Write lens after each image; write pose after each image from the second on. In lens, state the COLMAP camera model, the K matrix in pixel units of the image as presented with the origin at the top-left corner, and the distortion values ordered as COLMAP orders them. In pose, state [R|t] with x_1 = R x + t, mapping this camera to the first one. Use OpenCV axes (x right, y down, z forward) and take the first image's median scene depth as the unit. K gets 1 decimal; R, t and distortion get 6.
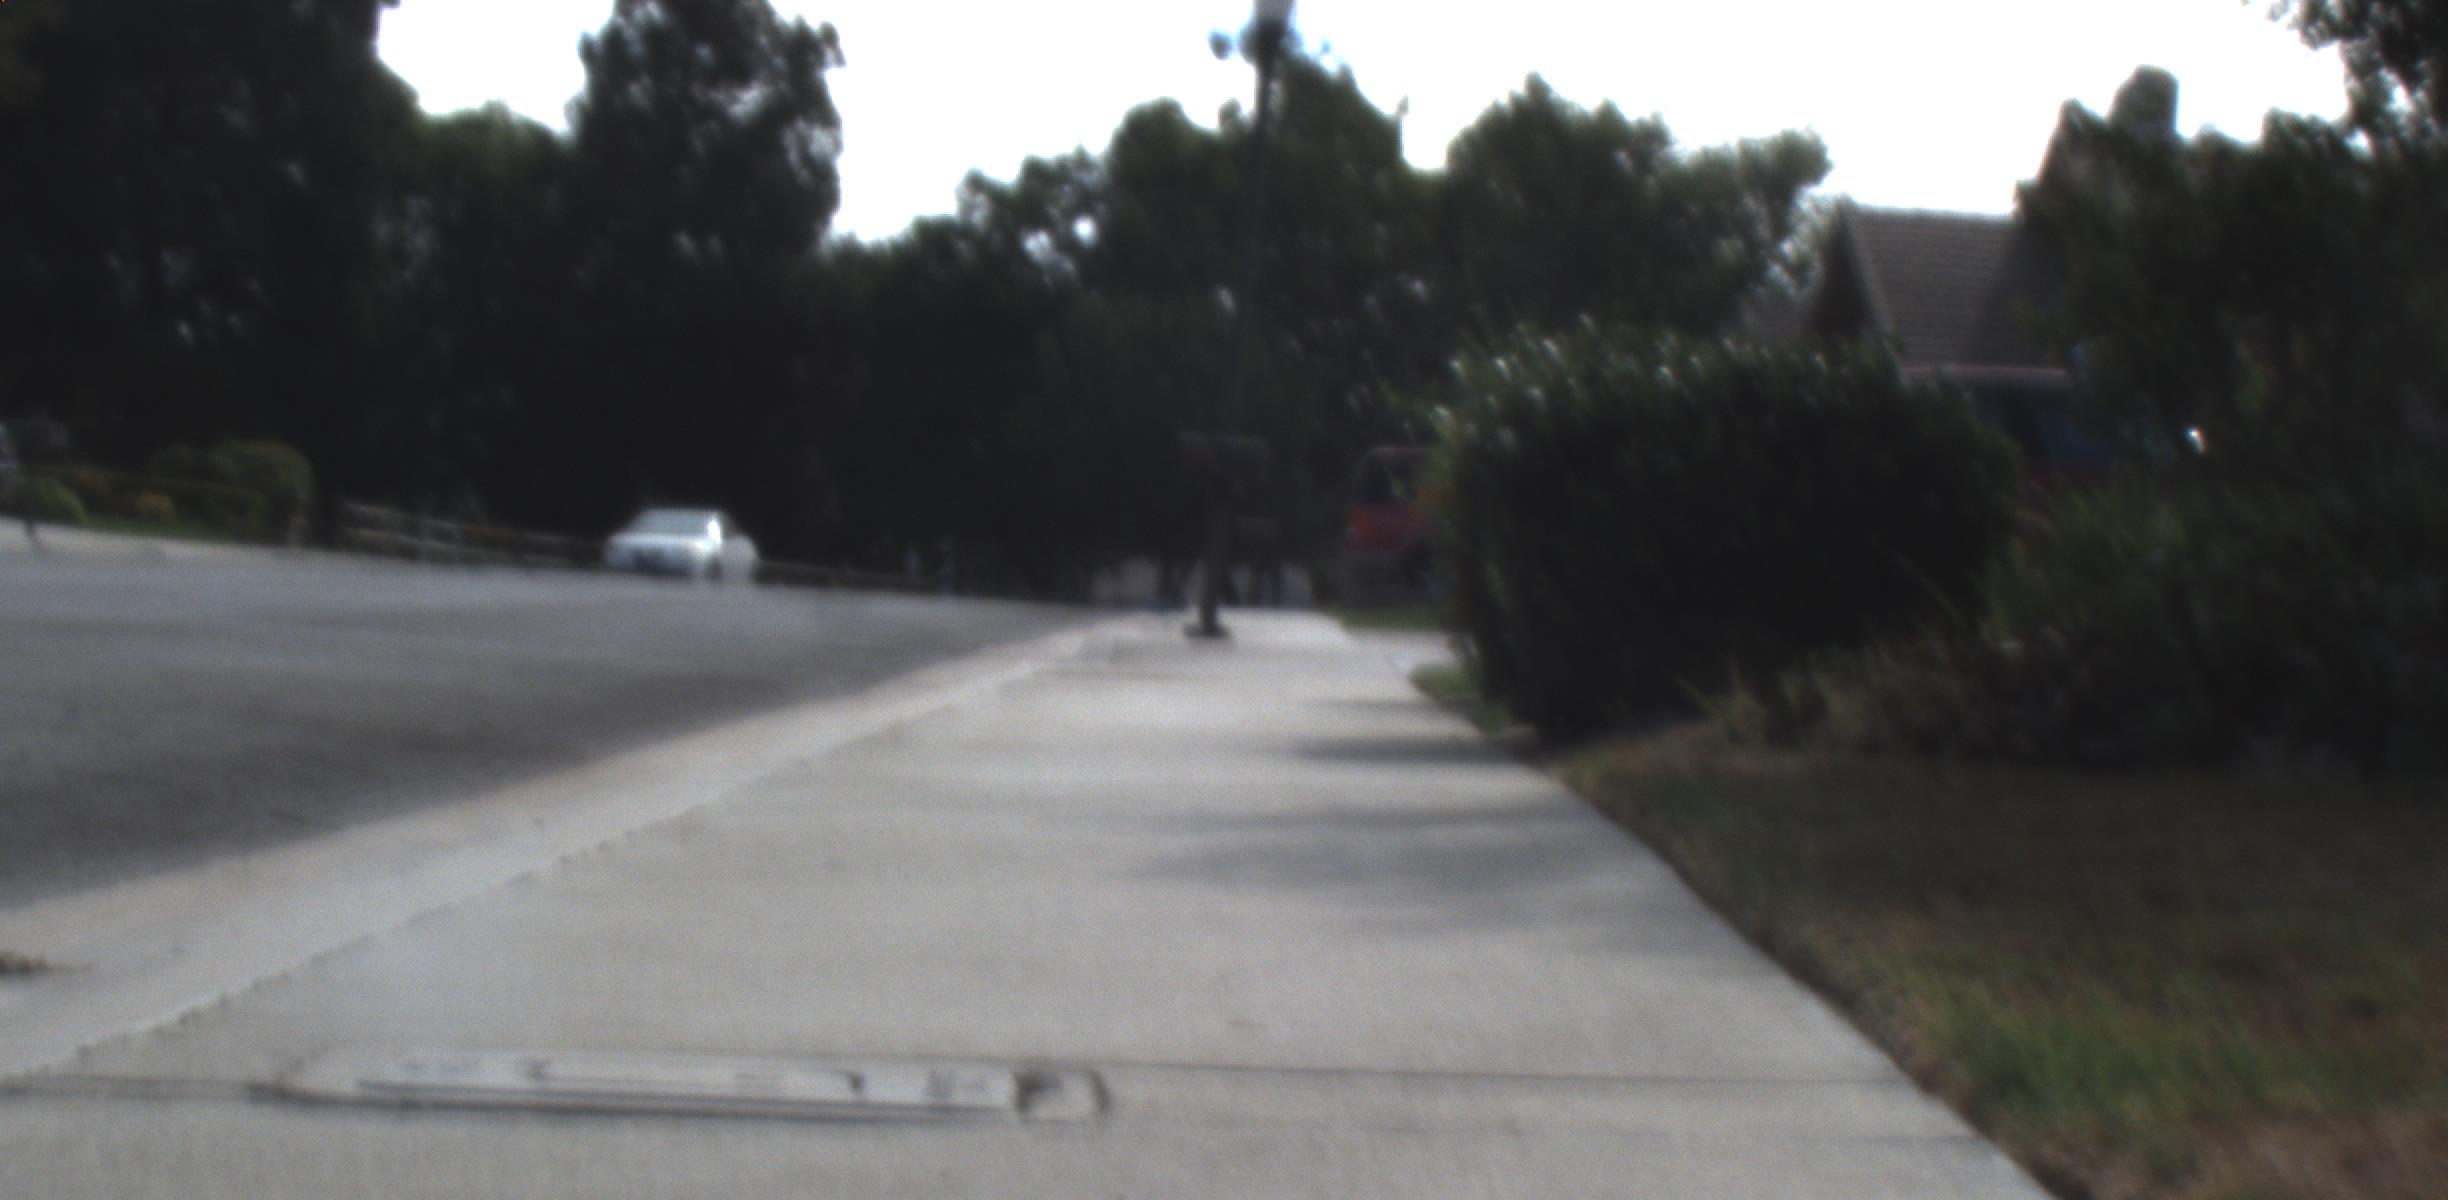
lens RADIAL K [[4707.4, 0, 1285.8], [0, 4707.4, 1020.0], [0, 0, 1]] dist [-0.175048, 0.736792]
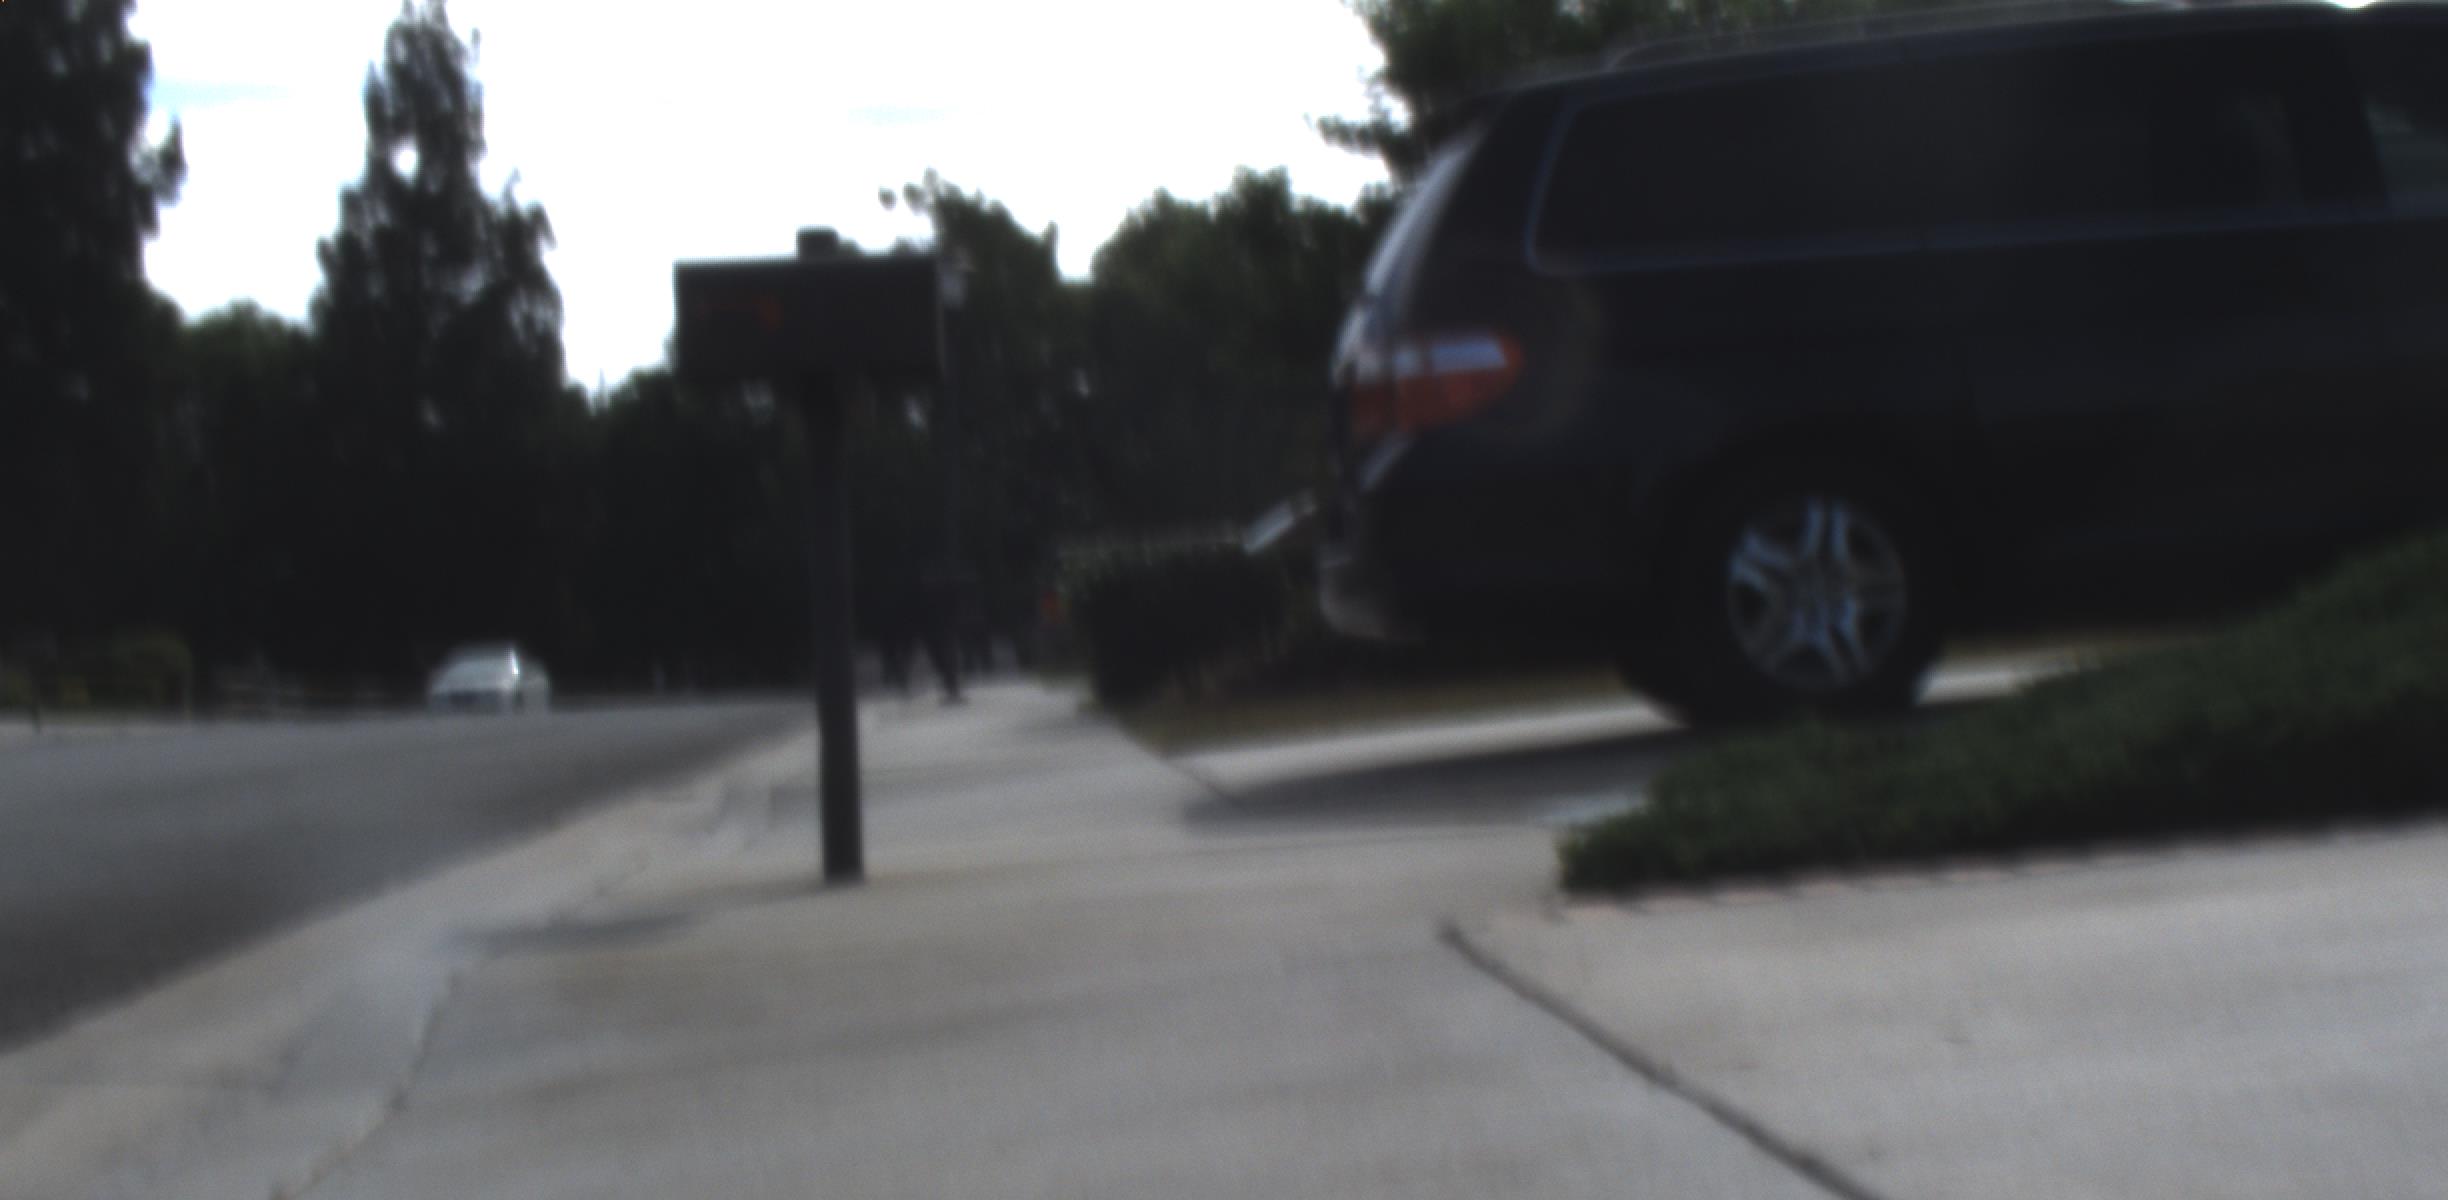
lens RADIAL K [[4707.4, 0, 1285.8], [0, 4707.4, 1020.0], [0, 0, 1]] dist [-0.175048, 0.736792]
pose [[0.992339, -0.111549, 0.053107, -0.000623], [0.112208, 0.993639, -0.009577, 0.017947], [-0.051701, 0.015462, 0.998543, -0.194791]]
